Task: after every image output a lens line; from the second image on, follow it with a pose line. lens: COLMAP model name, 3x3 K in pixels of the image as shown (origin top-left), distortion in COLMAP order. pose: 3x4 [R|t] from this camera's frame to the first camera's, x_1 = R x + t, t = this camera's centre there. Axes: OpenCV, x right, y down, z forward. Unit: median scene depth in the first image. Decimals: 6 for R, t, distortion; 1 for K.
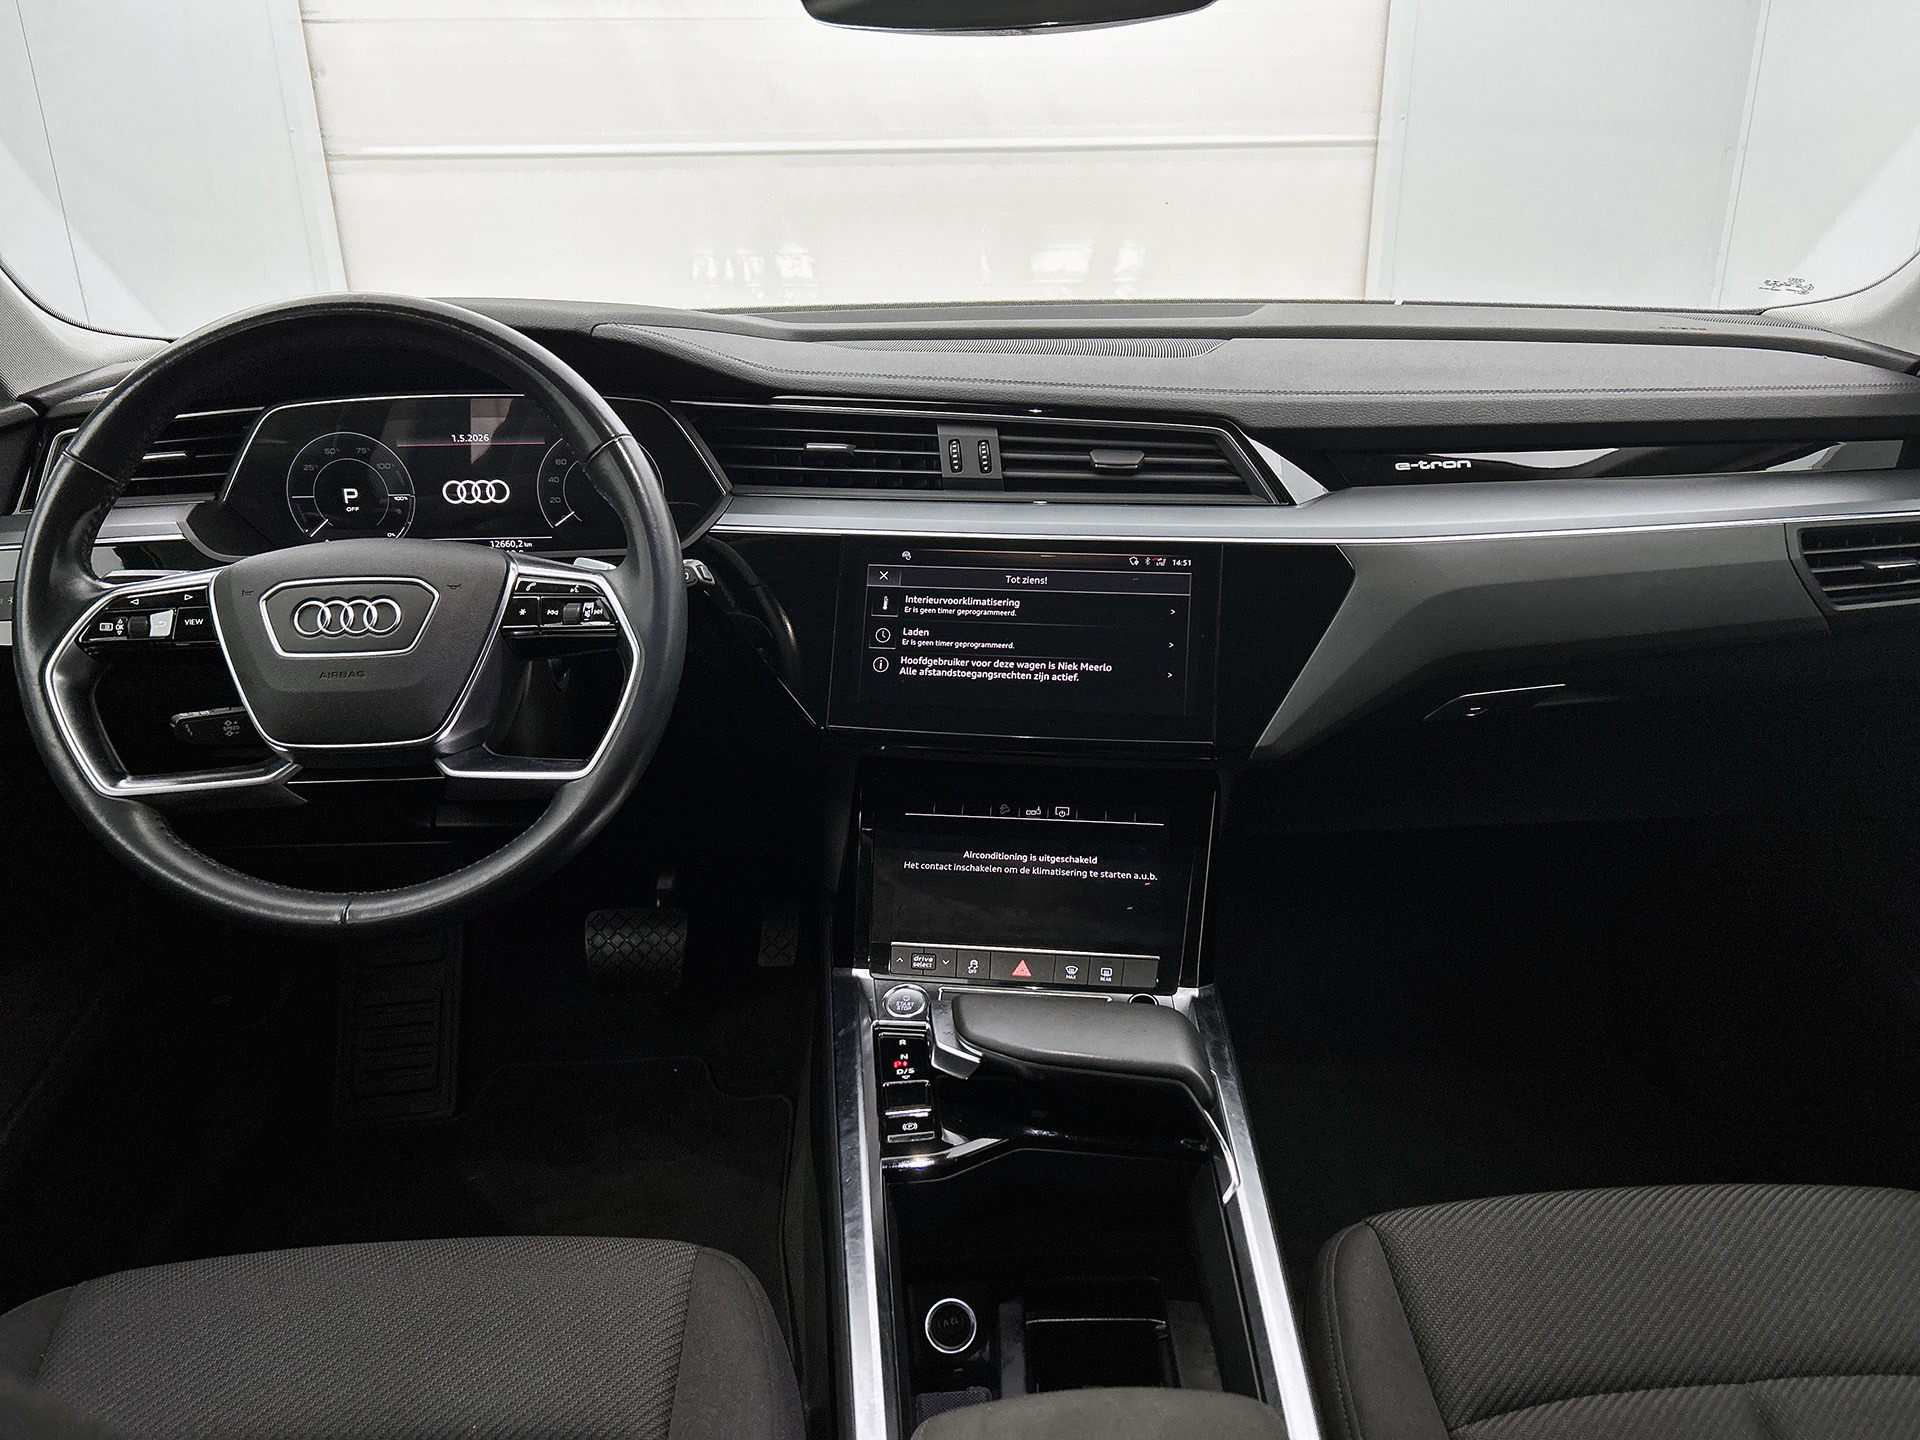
lens RADIAL K [[1466.0, 0, 970.3], [0, 1466.0, 743.3], [0, 0, 1]] dist [0.038179, -0.036457]
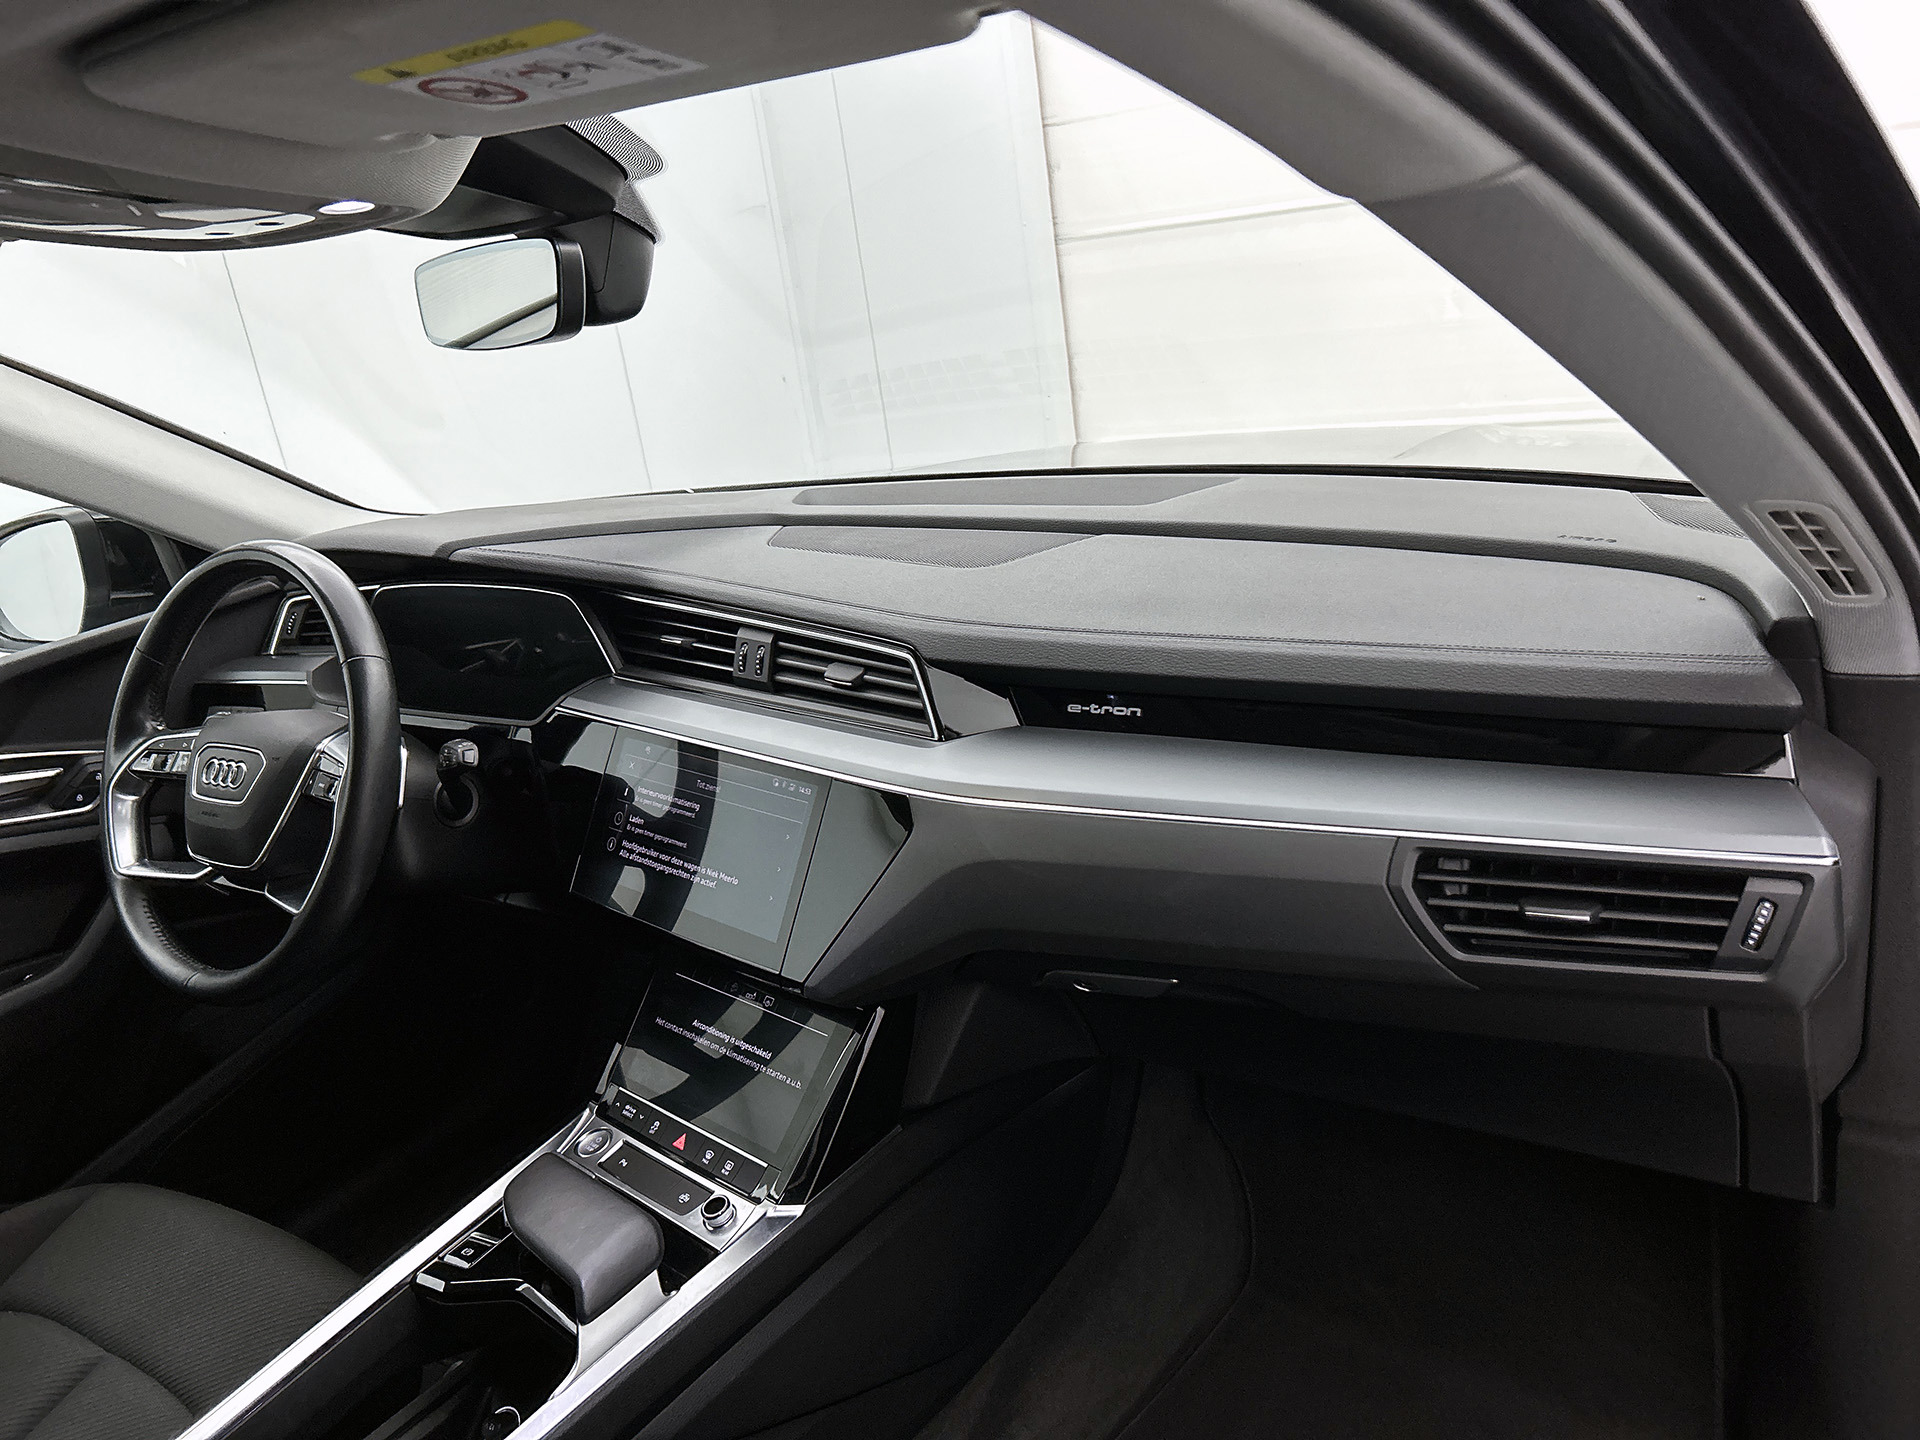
lens RADIAL K [[1466.0, 0, 953.5], [0, 1466.0, 714.2], [0, 0, 1]] dist [0.038179, -0.036457]
pose [[0.812402, 0.096754, -0.575015, 0.805879], [-0.106493, 0.994171, 0.016825, -0.202551], [0.573291, 0.047567, 0.817970, 0.213988]]
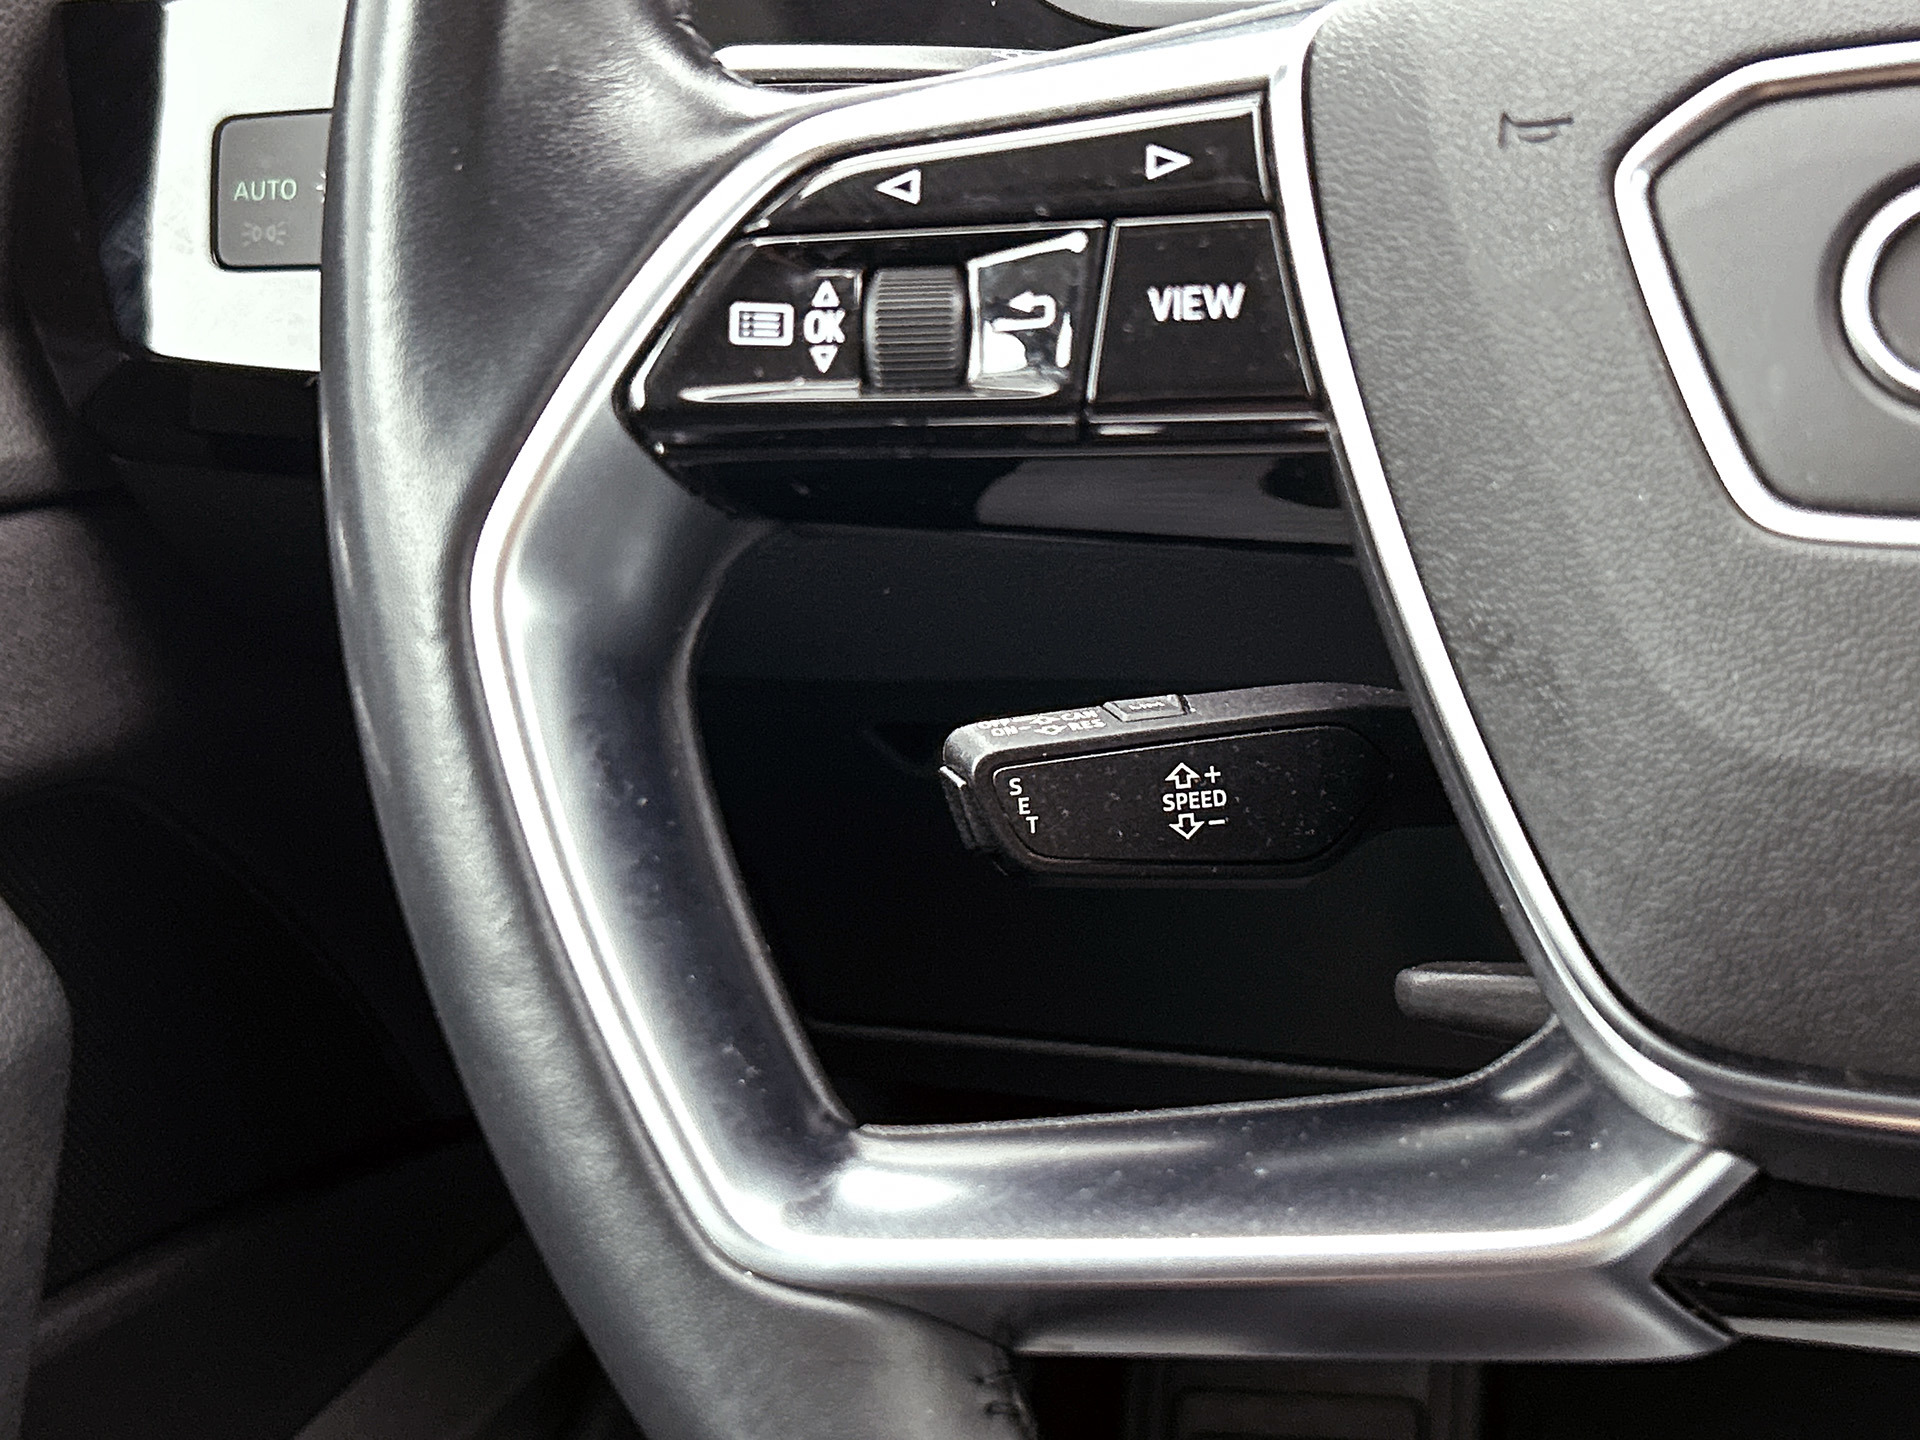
lens RADIAL K [[2801.5, 0, 973.8], [0, 2801.5, 728.8], [0, 0, 1]] dist [0.148007, 0.000000]
pose [[0.937077, 0.070126, -0.342008, -0.373194], [-0.044566, 0.995632, 0.082039, -0.049964], [0.346267, -0.061635, 0.936109, 0.580402]]
